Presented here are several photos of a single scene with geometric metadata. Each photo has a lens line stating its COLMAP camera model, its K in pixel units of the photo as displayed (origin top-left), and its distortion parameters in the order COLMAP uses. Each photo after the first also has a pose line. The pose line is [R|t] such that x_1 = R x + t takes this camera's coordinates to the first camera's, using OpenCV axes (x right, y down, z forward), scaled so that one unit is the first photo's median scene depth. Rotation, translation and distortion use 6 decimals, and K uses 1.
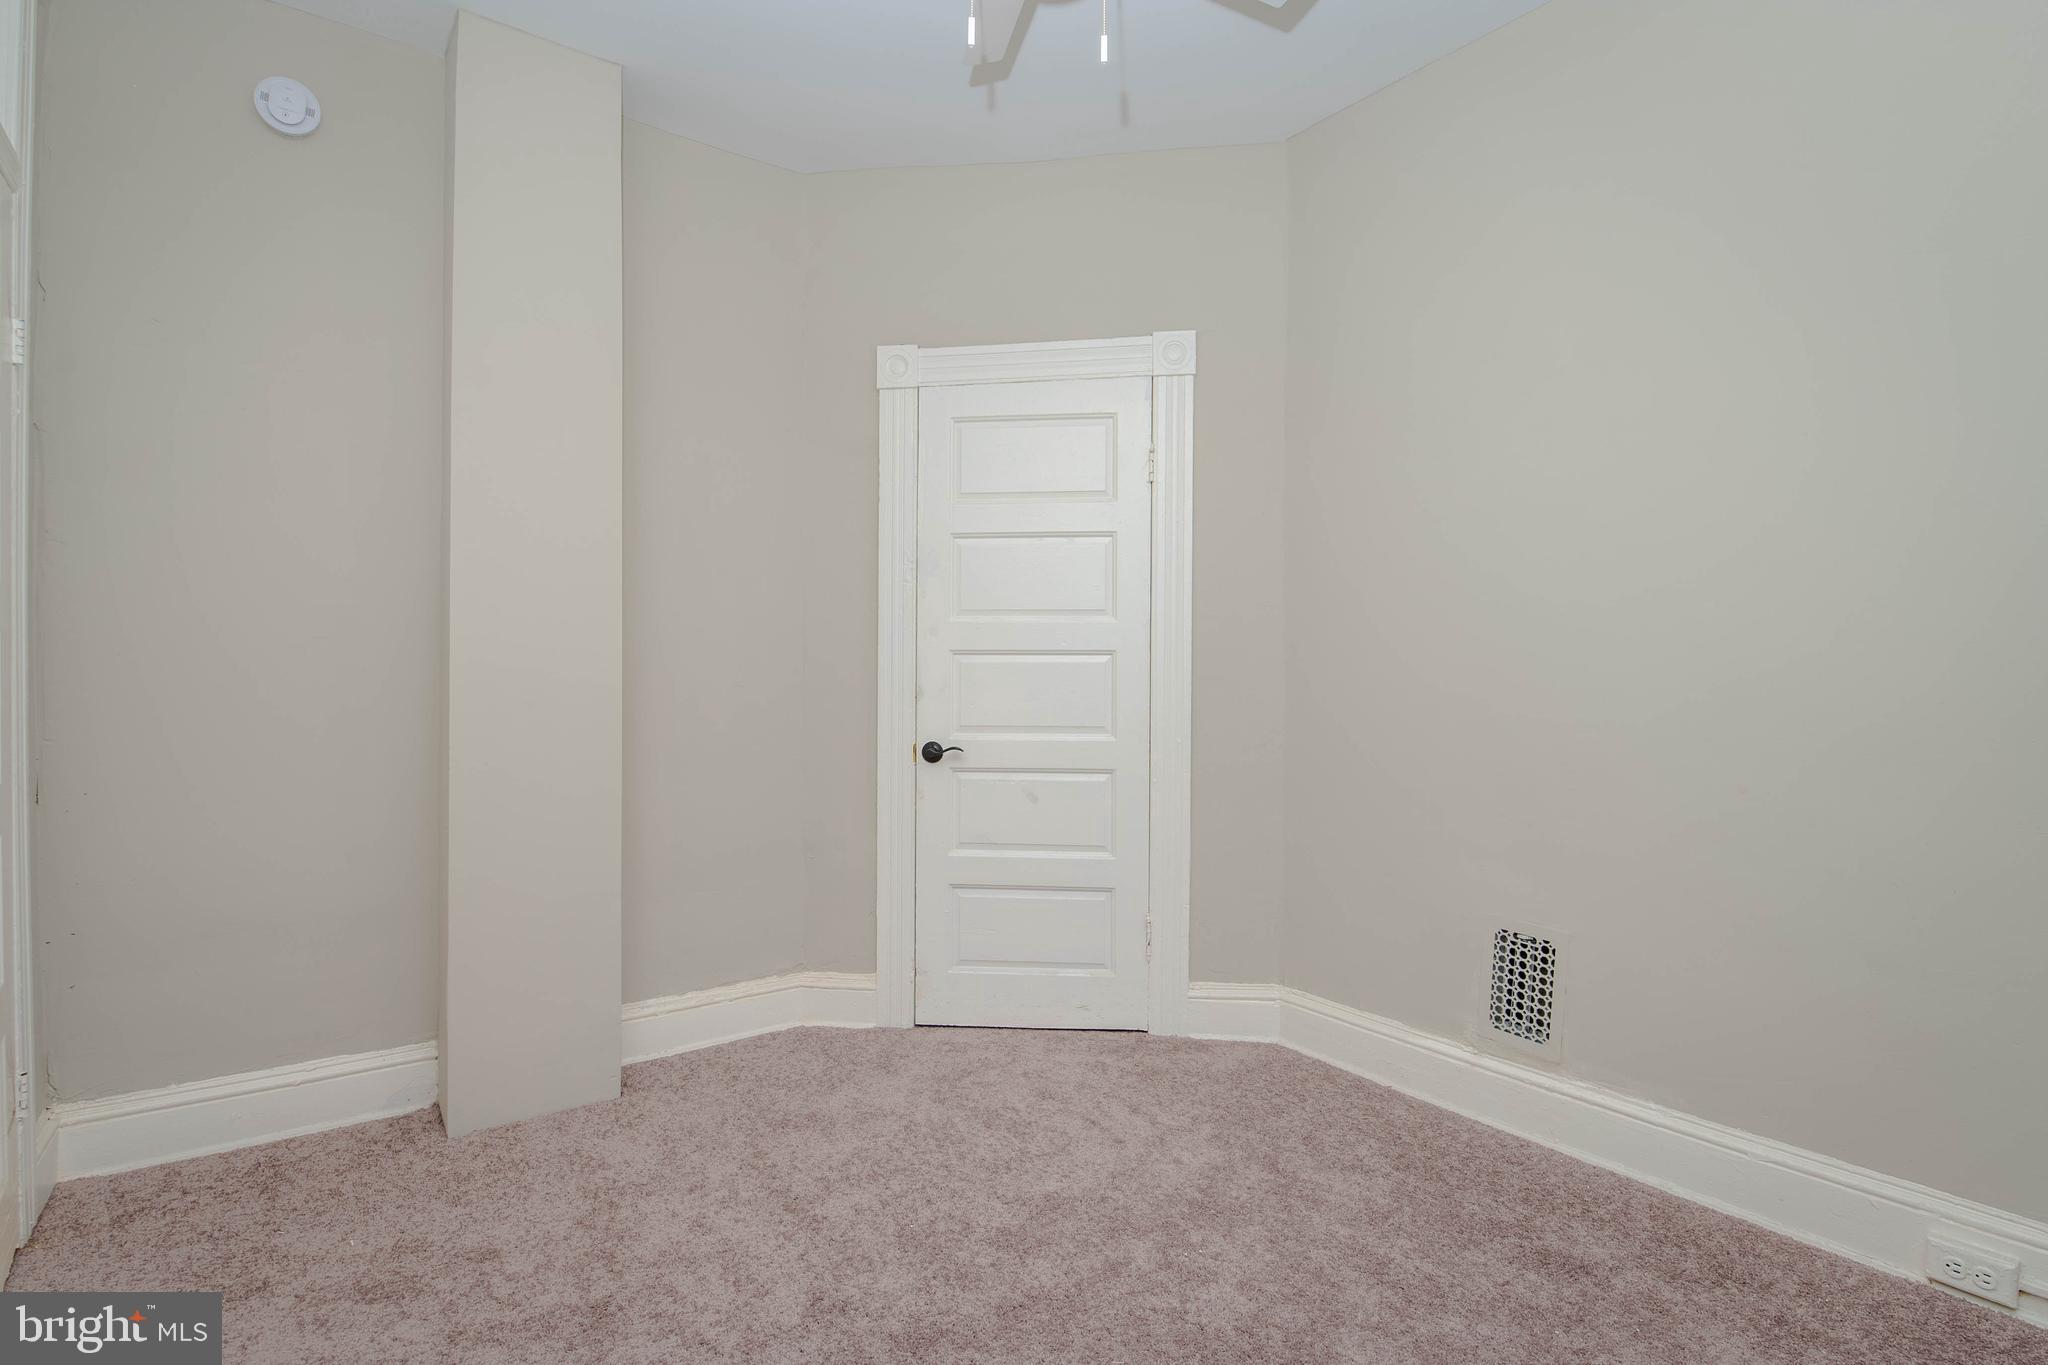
lens RADIAL K [[1013.4, 0, 1023.6], [0, 1013.4, 685.9], [0, 0, 1]] dist [0.026546, -0.002290]
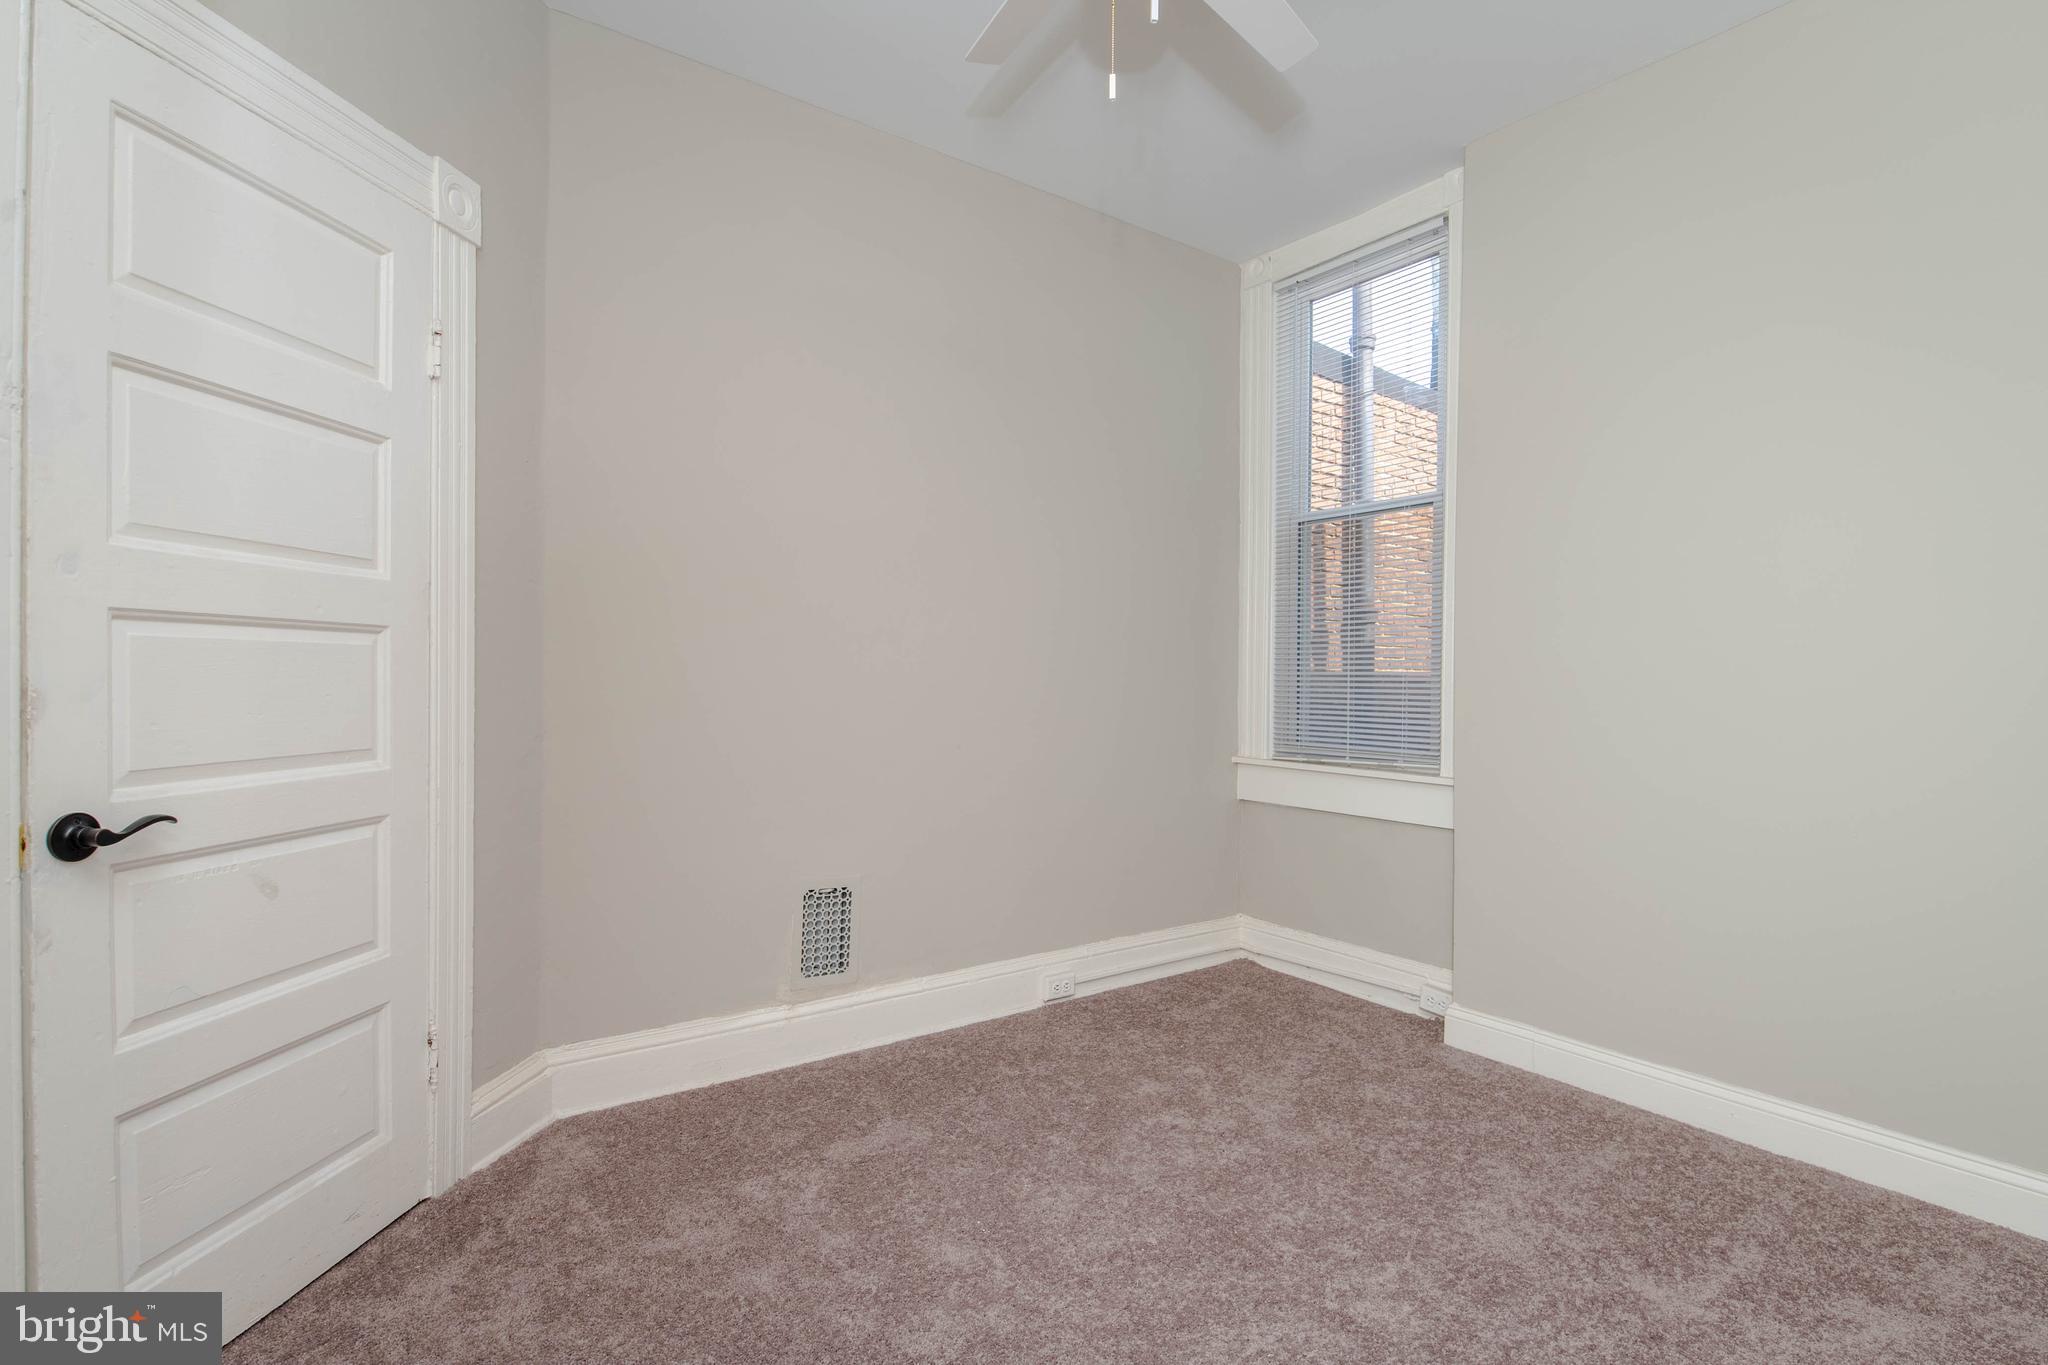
lens RADIAL K [[1013.4, 0, 1018.5], [0, 1013.4, 685.6], [0, 0, 1]] dist [0.026546, -0.002290]
pose [[0.019632, -0.011304, 0.999743, -0.556727], [0.001545, 0.999935, 0.011276, -0.004996], [-0.999806, 0.001323, 0.019648, 0.610010]]
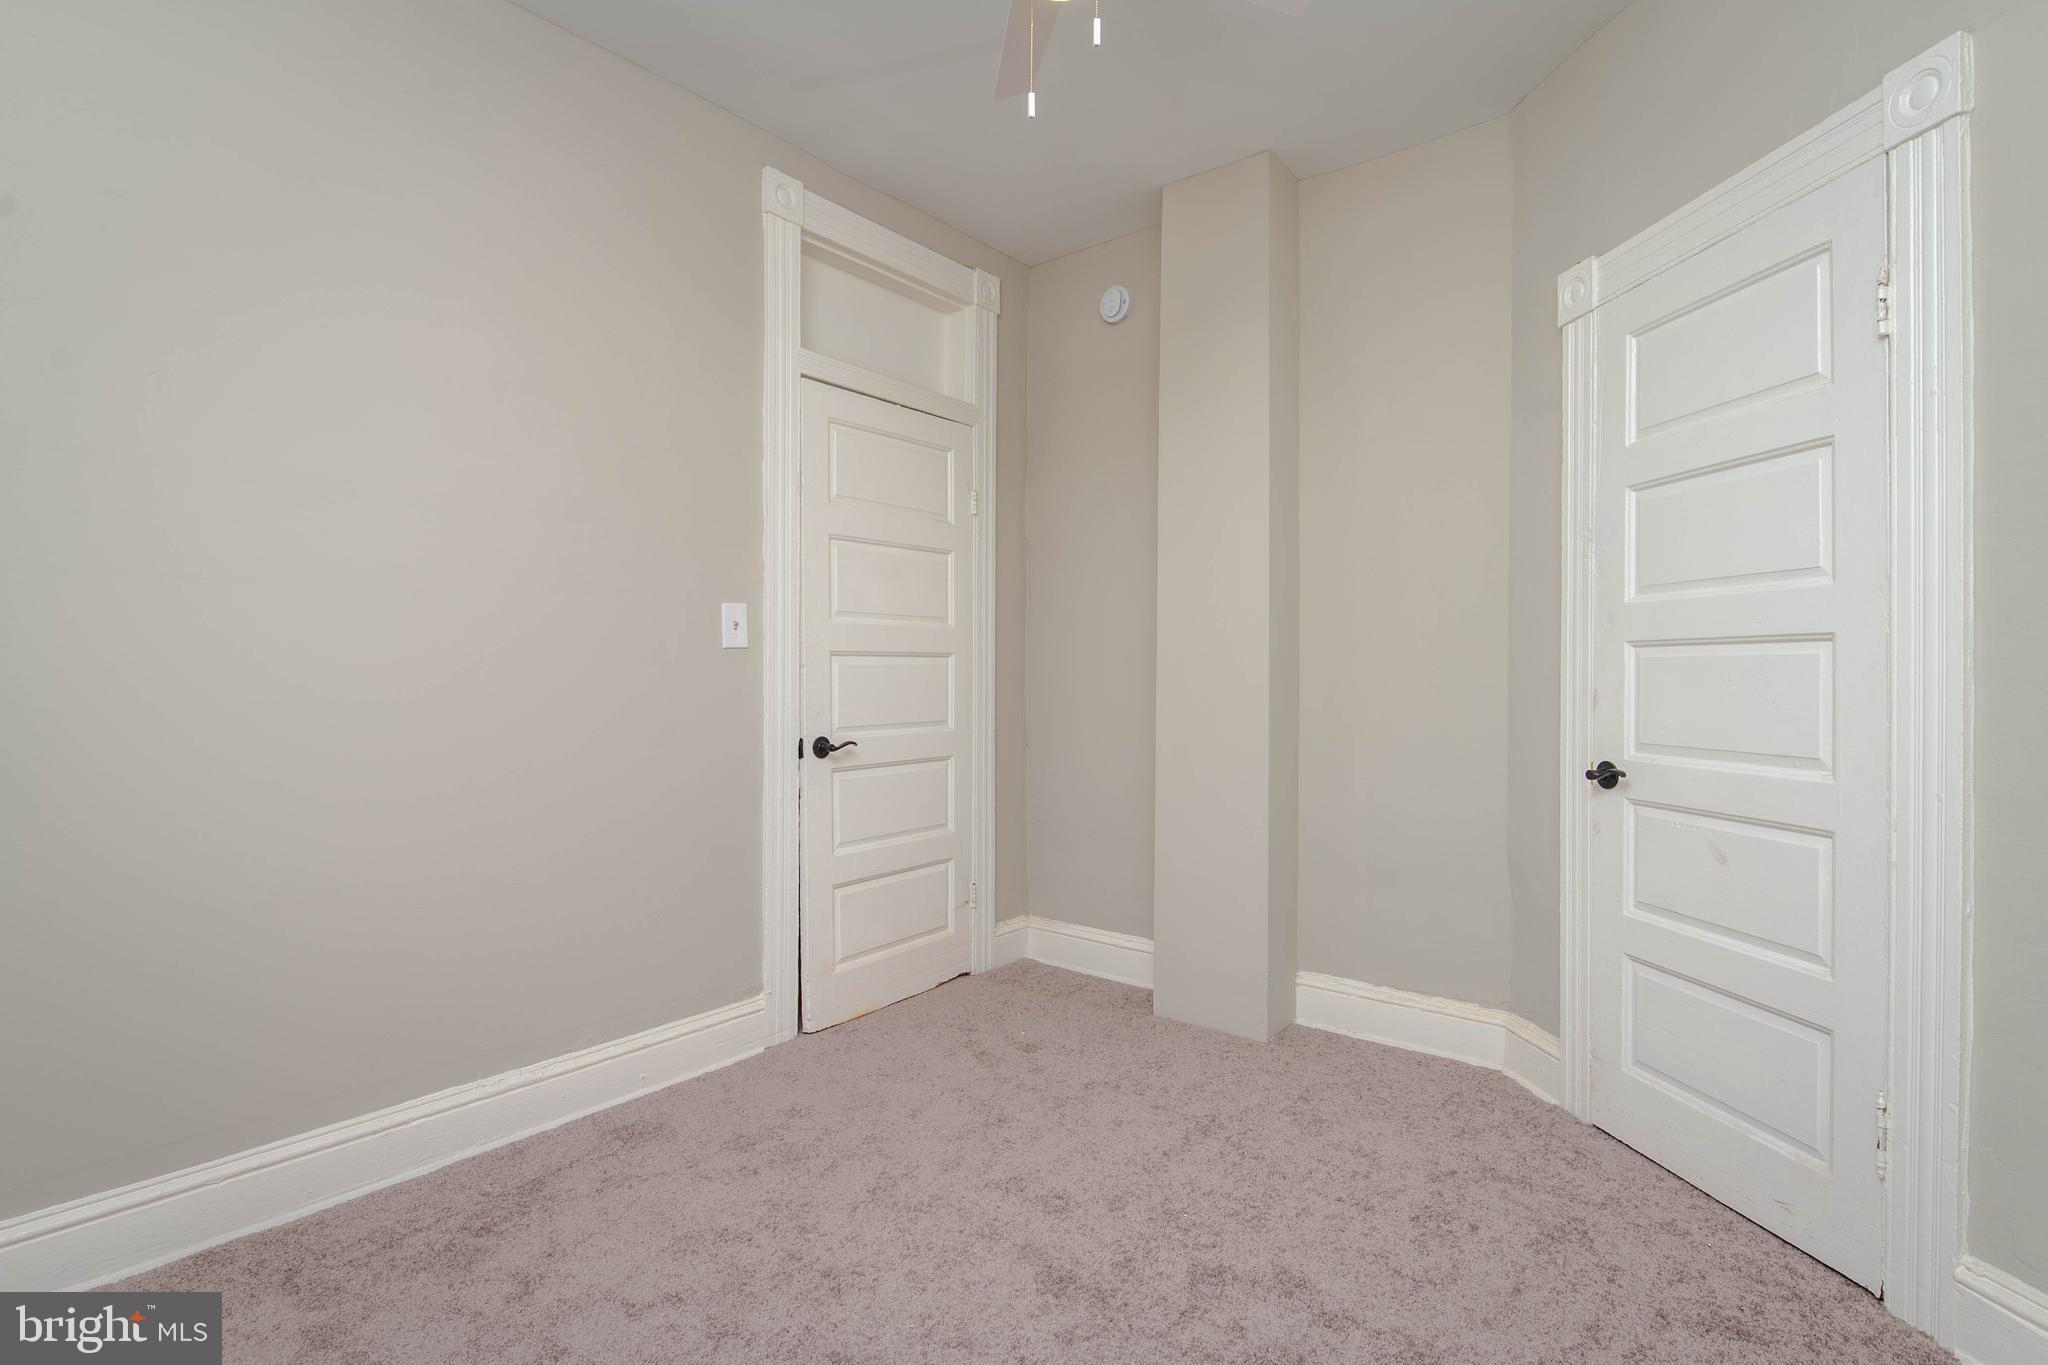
lens RADIAL K [[1013.4, 0, 1029.1], [0, 1013.4, 671.3], [0, 0, 1]] dist [0.026546, -0.002290]
pose [[0.268015, -0.004097, -0.963406, 0.567135], [-0.009605, 0.999930, -0.006925, -0.003877], [0.963367, 0.011110, 0.267957, 0.387116]]
